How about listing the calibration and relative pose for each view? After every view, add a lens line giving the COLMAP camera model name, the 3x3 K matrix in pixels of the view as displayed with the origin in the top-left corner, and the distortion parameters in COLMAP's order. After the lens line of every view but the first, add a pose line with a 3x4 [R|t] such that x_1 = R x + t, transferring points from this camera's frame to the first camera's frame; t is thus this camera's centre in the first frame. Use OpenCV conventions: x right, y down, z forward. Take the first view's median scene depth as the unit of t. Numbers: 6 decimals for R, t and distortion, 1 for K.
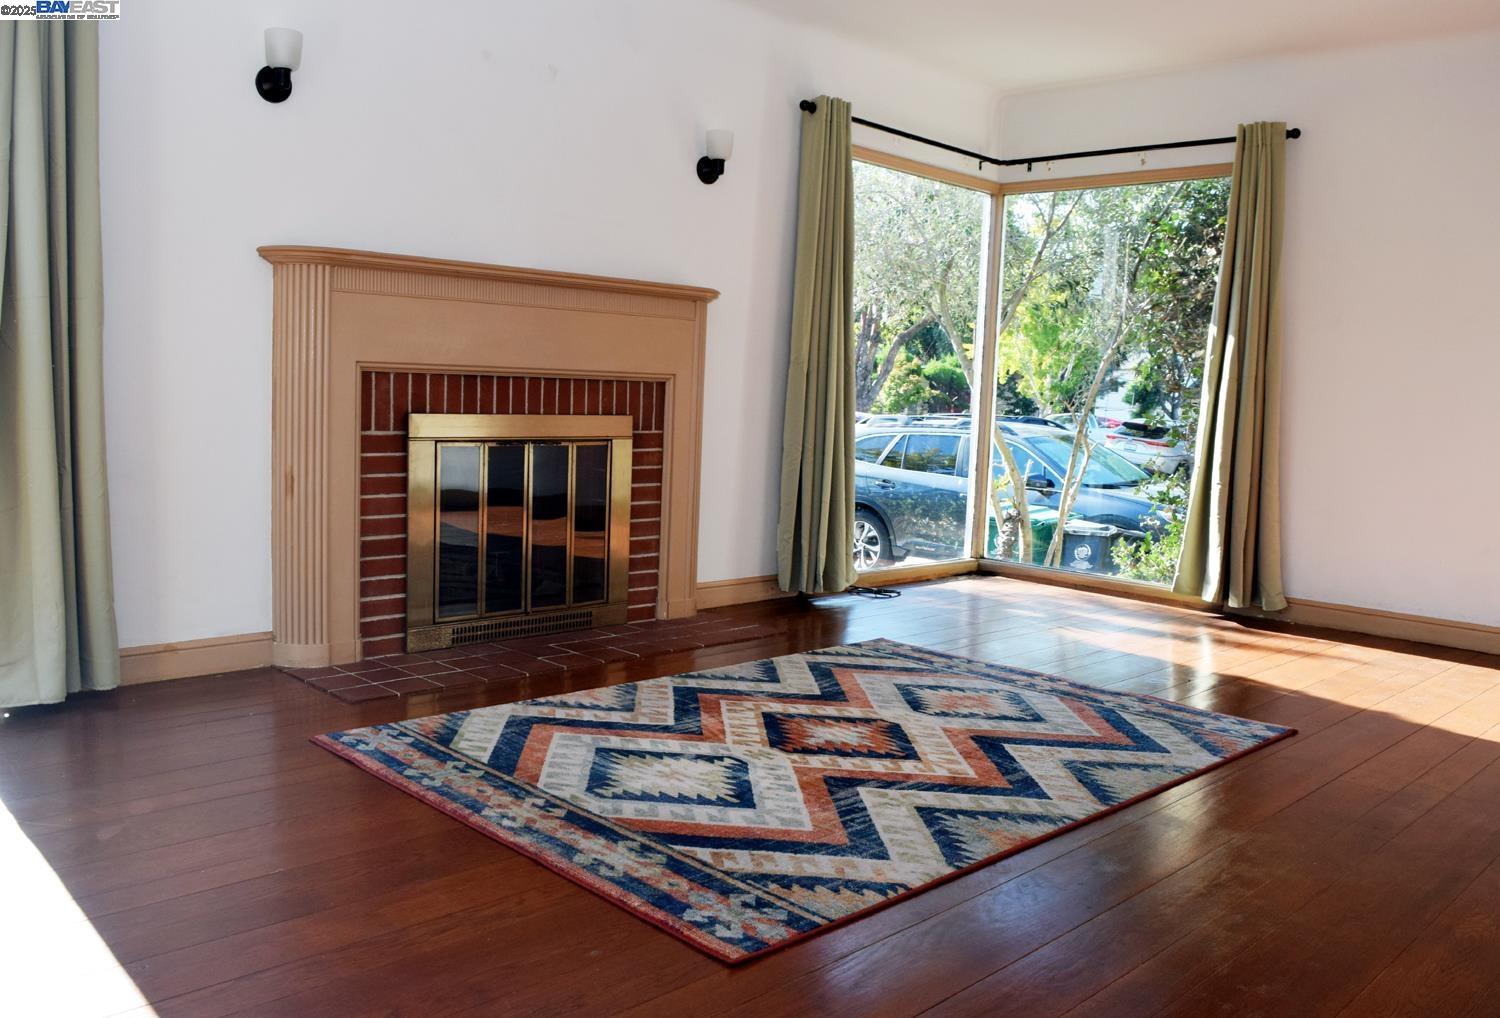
lens RADIAL K [[1193.0, 0, 749.9], [0, 1193.0, 509.7], [0, 0, 1]] dist [-0.067820, -0.003717]
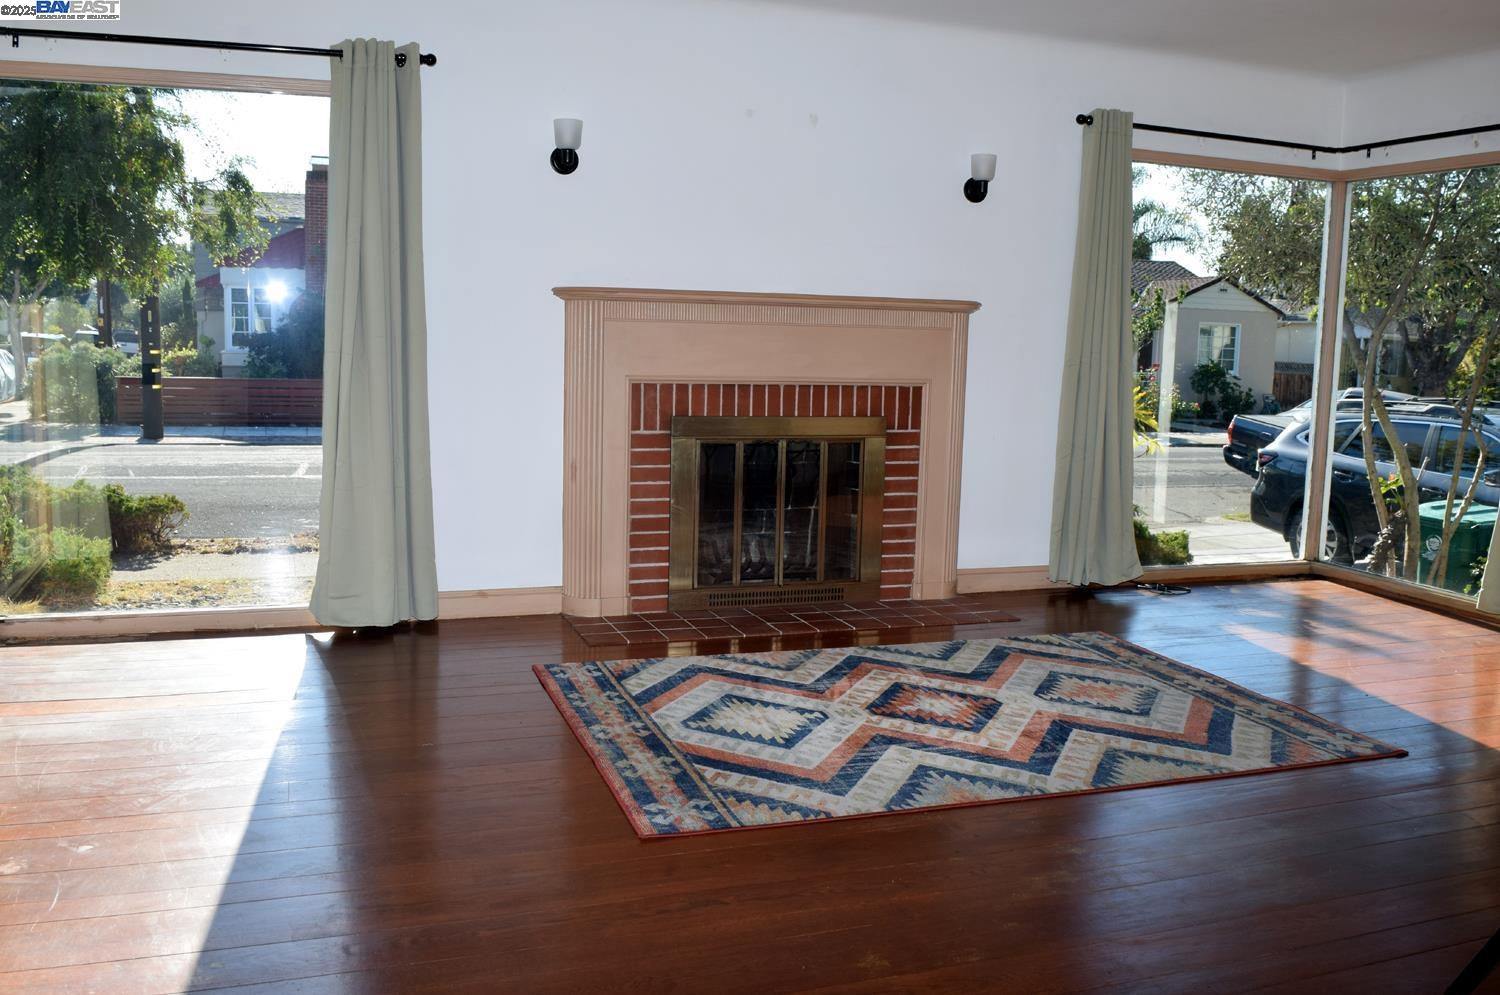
lens RADIAL K [[1196.6, 0, 749.1], [0, 1196.6, 496.9], [0, 0, 1]] dist [-0.058245, 0.002194]
pose [[0.917917, 0.037376, -0.395009, 0.371402], [-0.033686, 0.999300, 0.016276, -0.027859], [0.395340, -0.001634, 0.918533, -0.144044]]
